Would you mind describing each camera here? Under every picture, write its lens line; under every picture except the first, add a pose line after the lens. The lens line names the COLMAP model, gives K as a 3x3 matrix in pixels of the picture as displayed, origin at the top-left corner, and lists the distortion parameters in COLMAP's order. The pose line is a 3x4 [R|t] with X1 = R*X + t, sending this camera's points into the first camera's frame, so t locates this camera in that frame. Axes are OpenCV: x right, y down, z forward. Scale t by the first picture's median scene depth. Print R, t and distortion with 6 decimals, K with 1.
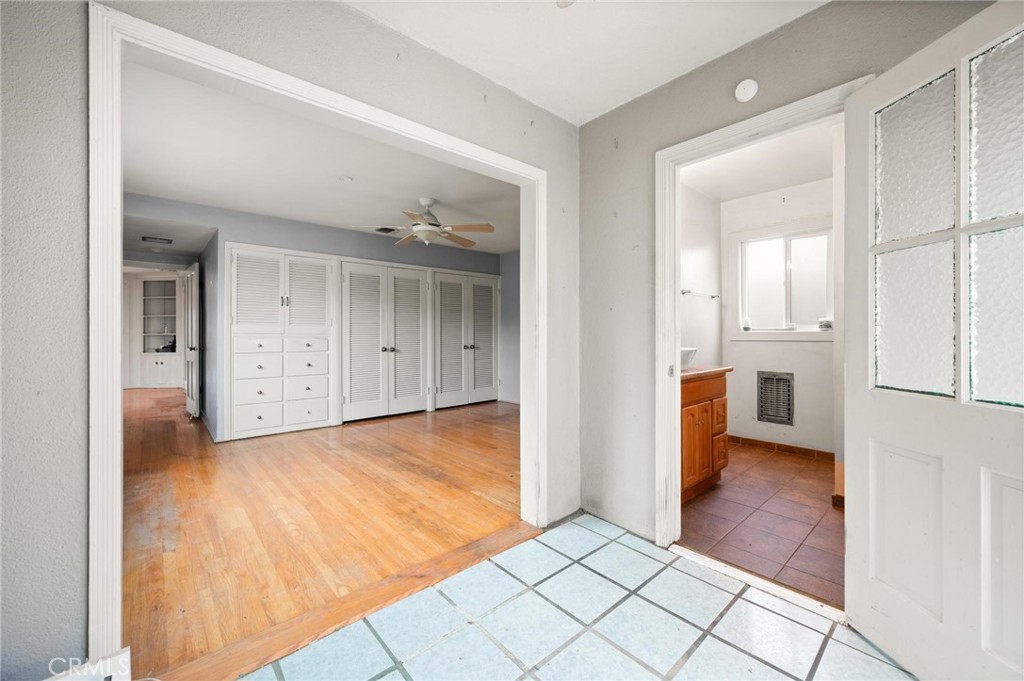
lens RADIAL K [[405.8, 0, 512.6], [0, 405.8, 331.6], [0, 0, 1]] dist [0.007553, 0.000041]
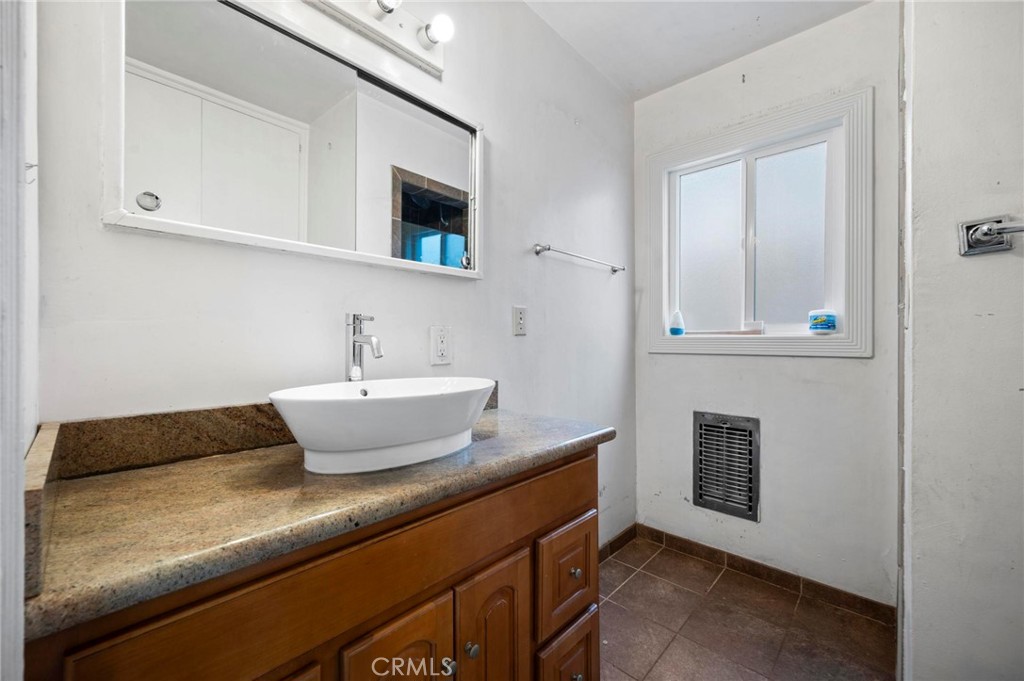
lens RADIAL K [[405.8, 0, 512.6], [0, 405.8, 340.6], [0, 0, 1]] dist [0.007553, 0.000041]
pose [[0.996622, 0.004667, 0.081995, 0.340553], [-0.005391, 0.999948, 0.008618, 0.002093], [-0.081951, -0.009031, 0.996595, 0.519685]]
